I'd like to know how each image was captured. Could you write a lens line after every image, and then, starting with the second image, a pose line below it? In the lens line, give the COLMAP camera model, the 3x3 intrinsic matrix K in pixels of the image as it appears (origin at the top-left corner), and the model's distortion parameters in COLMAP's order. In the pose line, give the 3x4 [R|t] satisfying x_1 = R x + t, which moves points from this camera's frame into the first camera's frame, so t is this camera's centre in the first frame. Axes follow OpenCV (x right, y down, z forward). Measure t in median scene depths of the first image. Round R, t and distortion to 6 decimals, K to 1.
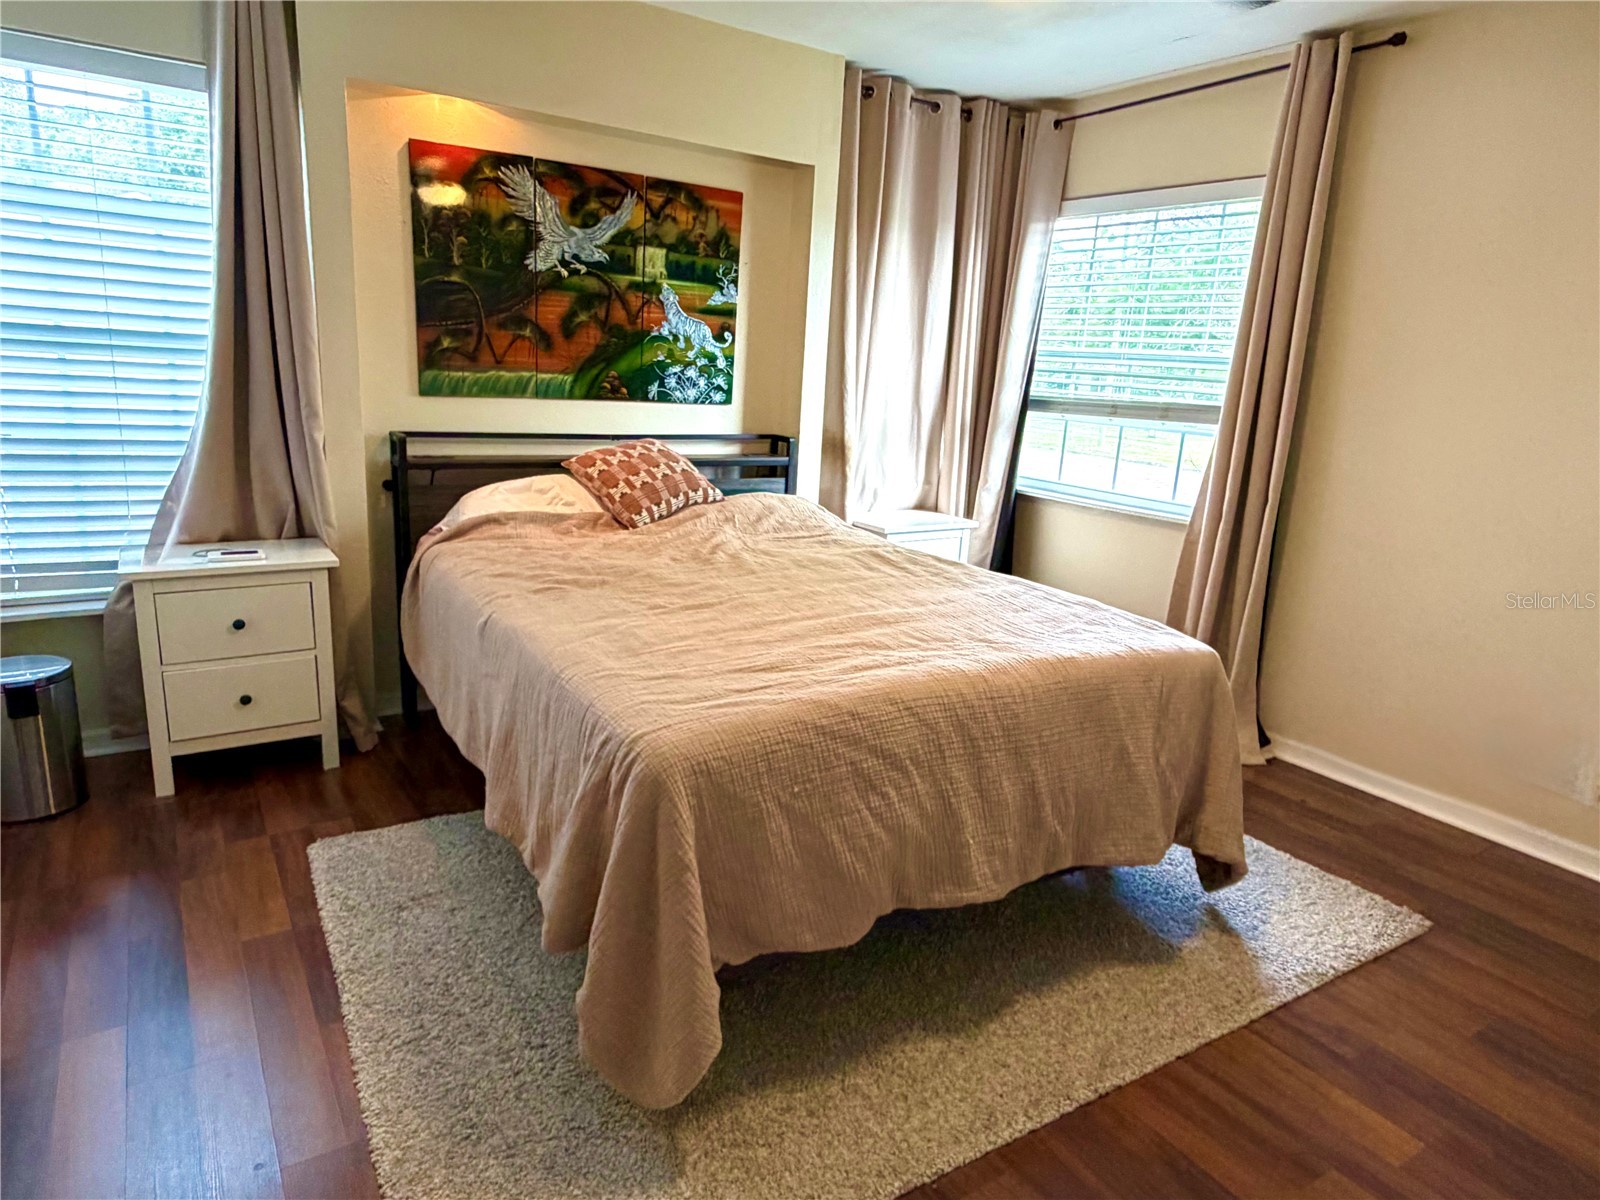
lens RADIAL K [[966.9, 0, 796.2], [0, 966.9, 602.3], [0, 0, 1]] dist [-0.000397, -0.000764]
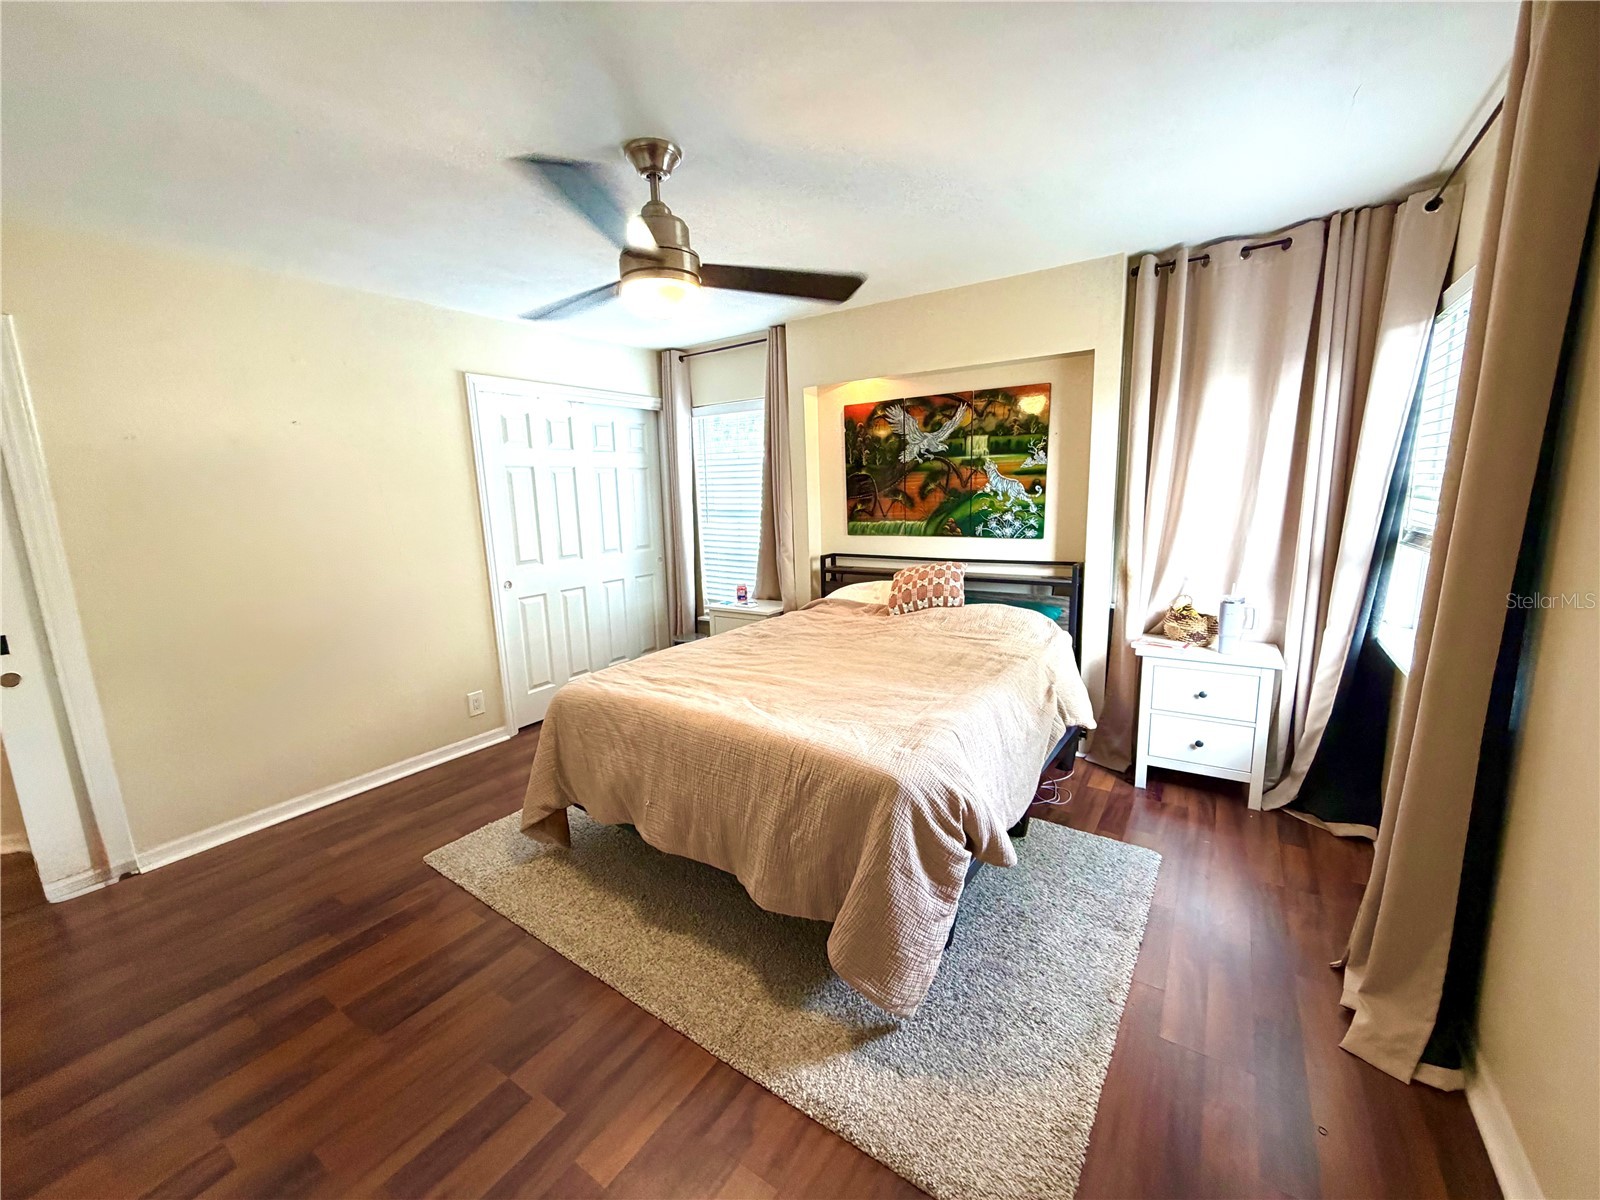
lens RADIAL K [[638.7, 0, 794.9], [0, 638.7, 601.0], [0, 0, 1]] dist [-0.000838, 0.000227]
pose [[0.389555, 0.093903, -0.916204, 0.674741], [-0.174602, 0.984279, 0.026642, -0.093304], [0.904301, 0.149592, 0.399826, 0.390224]]
